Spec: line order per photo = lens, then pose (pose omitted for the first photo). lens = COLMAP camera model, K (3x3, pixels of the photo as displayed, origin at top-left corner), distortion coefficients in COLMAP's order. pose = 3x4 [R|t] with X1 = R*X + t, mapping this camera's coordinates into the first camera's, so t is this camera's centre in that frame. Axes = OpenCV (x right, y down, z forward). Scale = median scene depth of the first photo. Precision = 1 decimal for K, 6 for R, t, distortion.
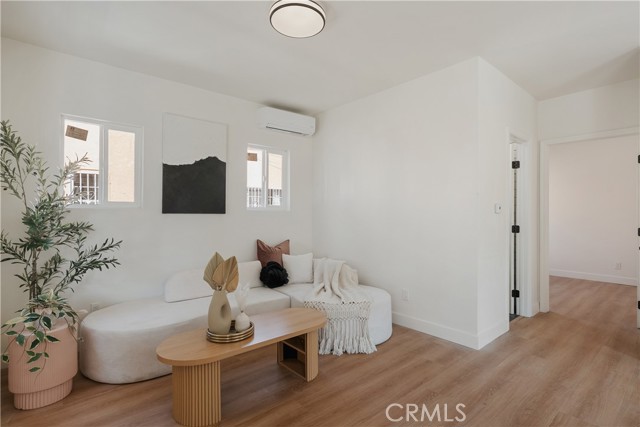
lens RADIAL K [[325.0, 0, 317.6], [0, 325.0, 215.1], [0, 0, 1]] dist [-0.002662, -0.000438]
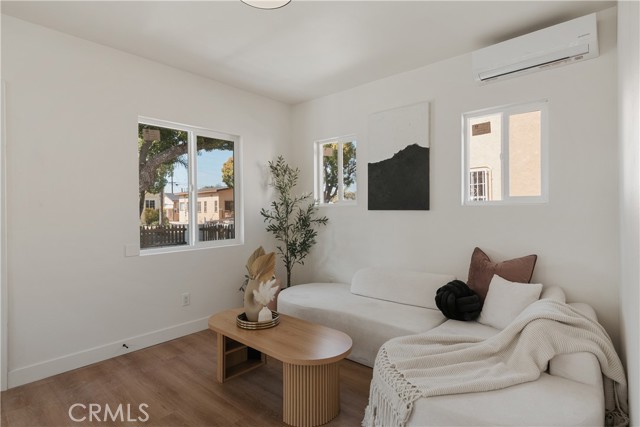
lens RADIAL K [[325.0, 0, 319.3], [0, 325.0, 209.4], [0, 0, 1]] dist [-0.002662, -0.000438]
pose [[0.136920, -0.001654, -0.990581, 0.490609], [0.001030, 0.999998, -0.001527, -0.005592], [0.990582, -0.000811, 0.136921, 0.618789]]
